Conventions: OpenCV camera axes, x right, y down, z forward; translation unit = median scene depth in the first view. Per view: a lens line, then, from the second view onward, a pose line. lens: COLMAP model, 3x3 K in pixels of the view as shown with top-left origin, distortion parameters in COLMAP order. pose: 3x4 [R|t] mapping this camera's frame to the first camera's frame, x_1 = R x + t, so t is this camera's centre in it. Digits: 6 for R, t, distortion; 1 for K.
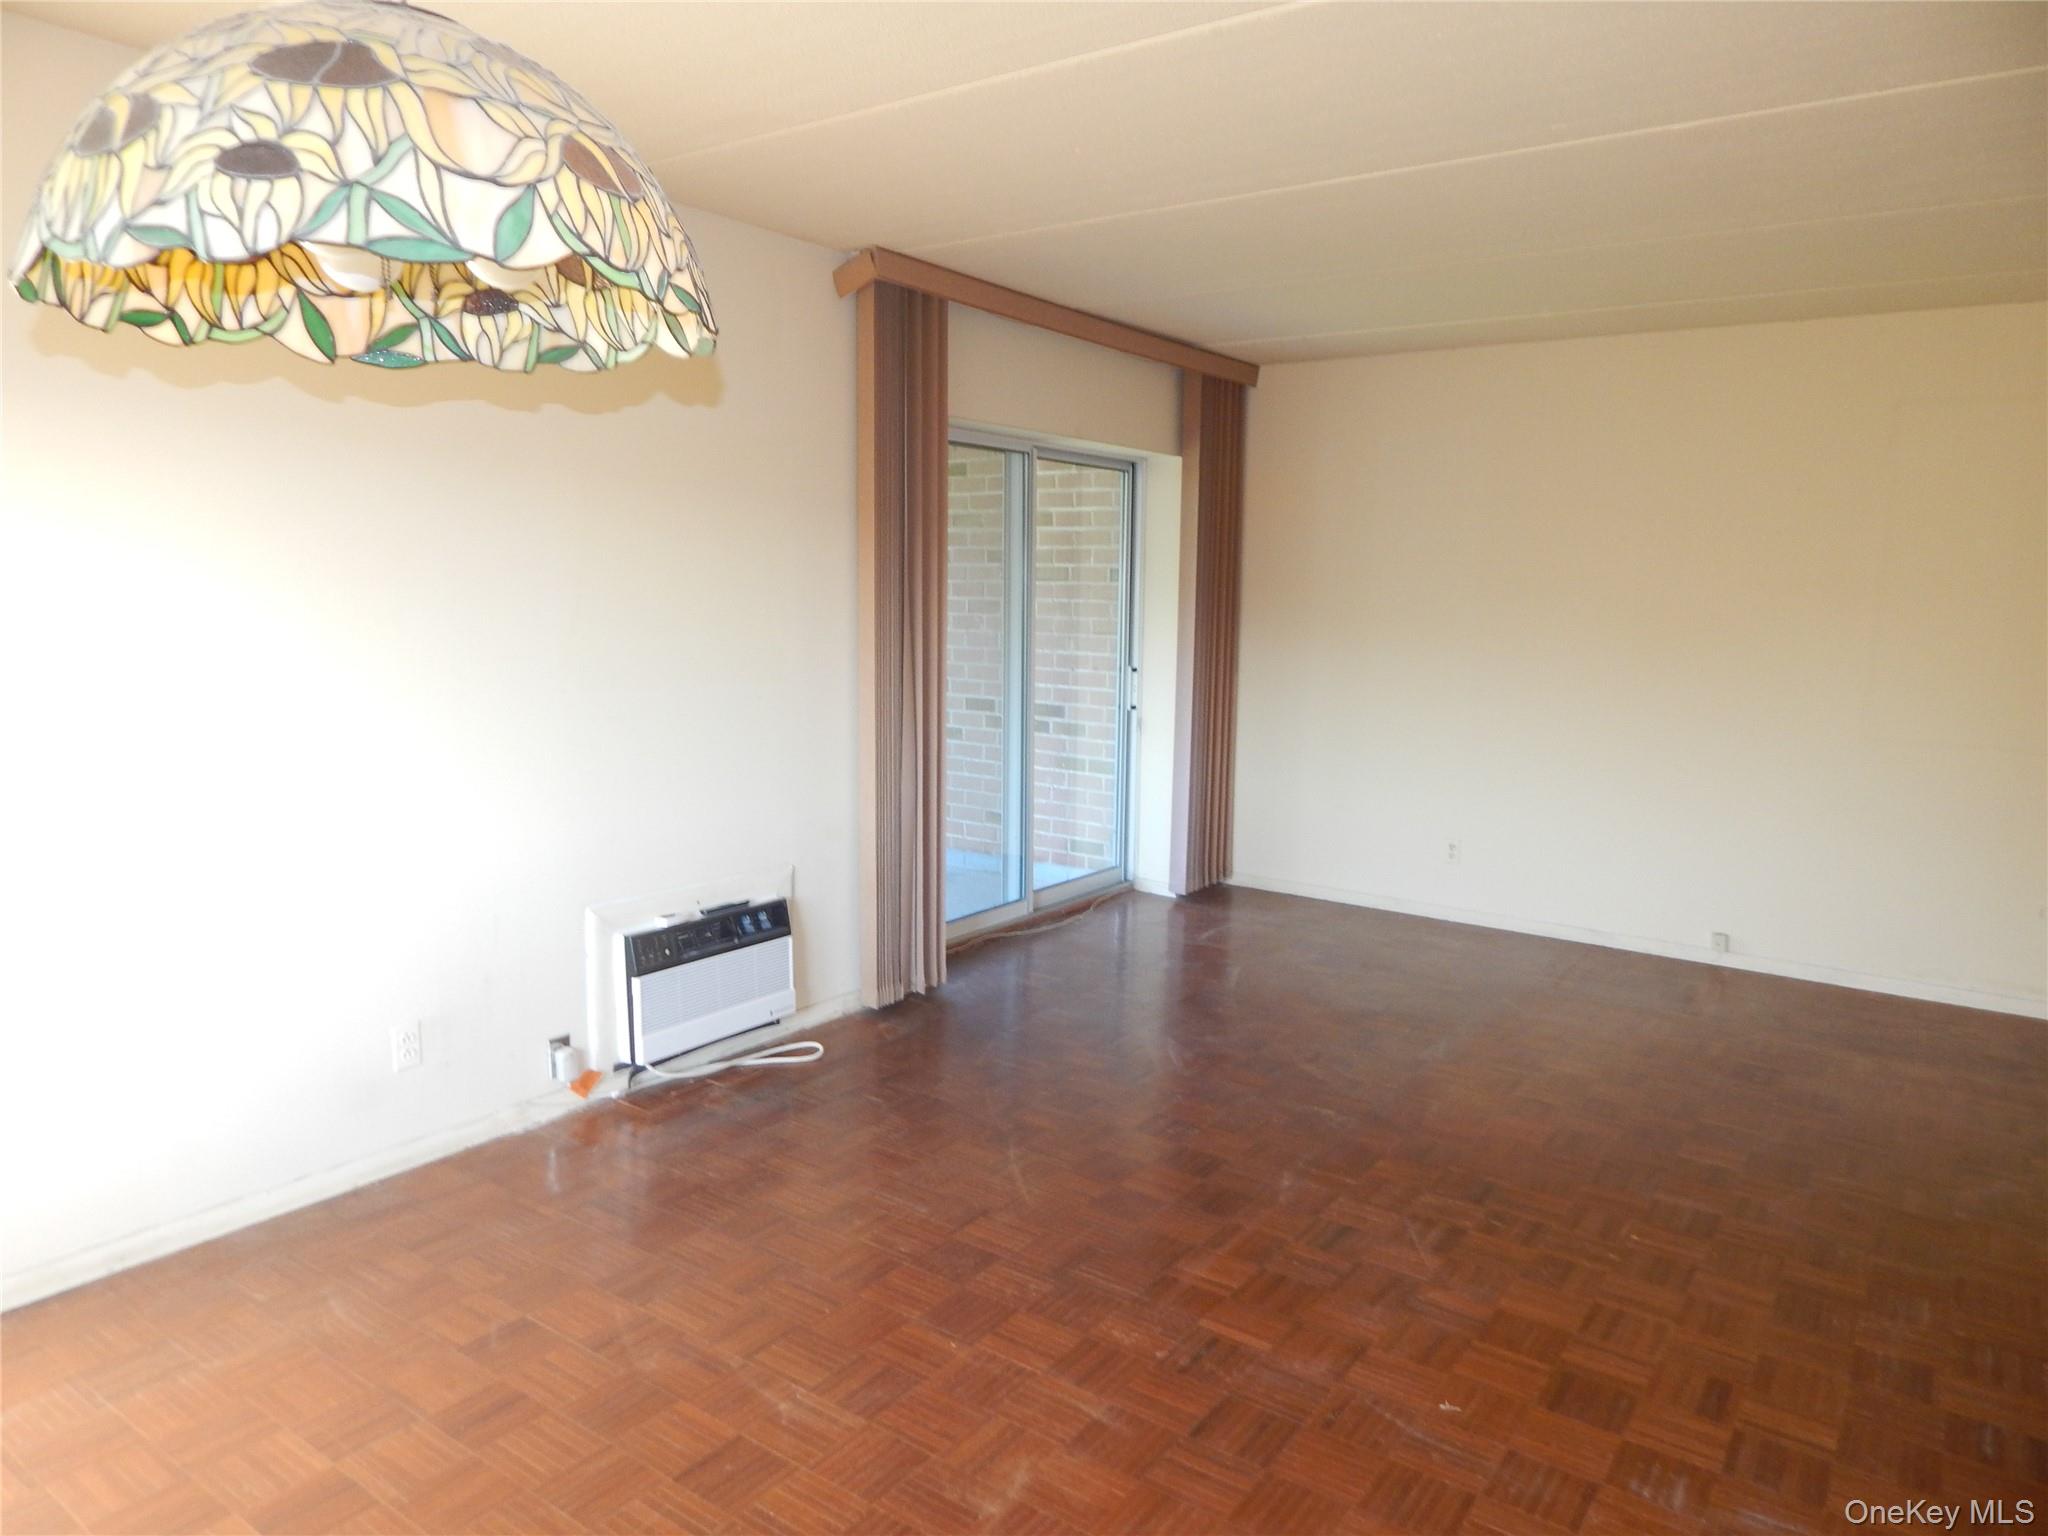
lens RADIAL K [[1344.6, 0, 1024.0], [0, 1344.6, 768.0], [0, 0, 1]] dist [-0.002595, -0.001636]
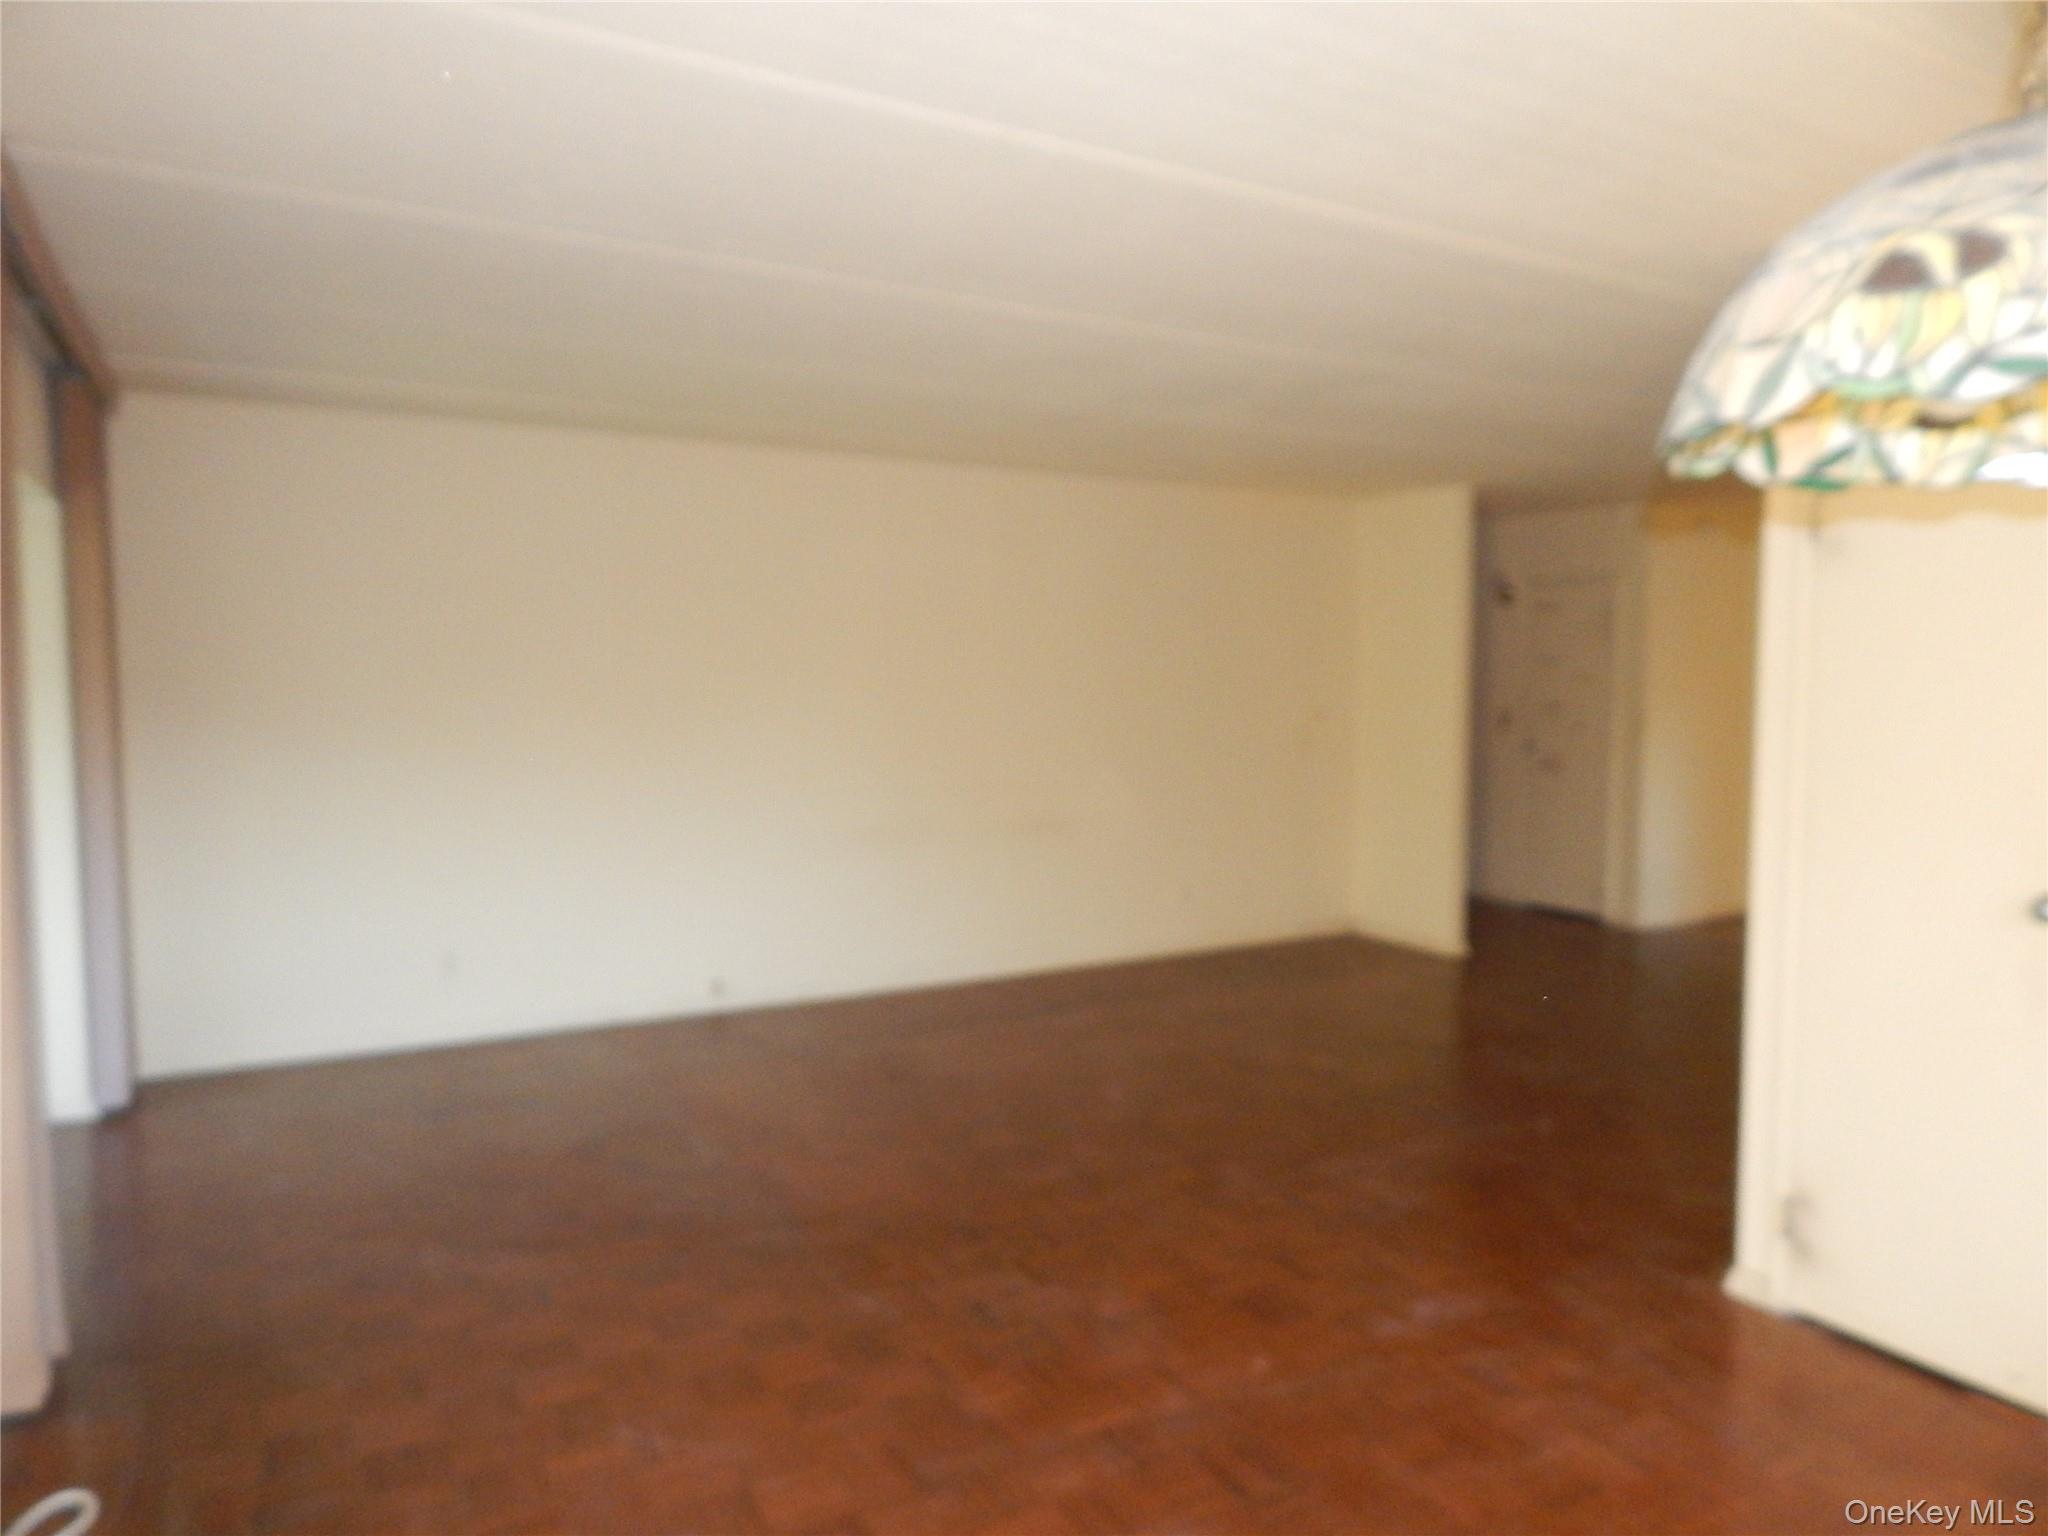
lens RADIAL K [[1344.6, 0, 1024.0], [0, 1344.6, 768.0], [0, 0, 1]] dist [-0.002595, -0.001636]
pose [[0.415060, -0.075913, 0.906621, -0.749750], [0.125244, 0.991793, 0.025706, -0.098703], [-0.901132, 0.102879, 0.421162, 0.580546]]
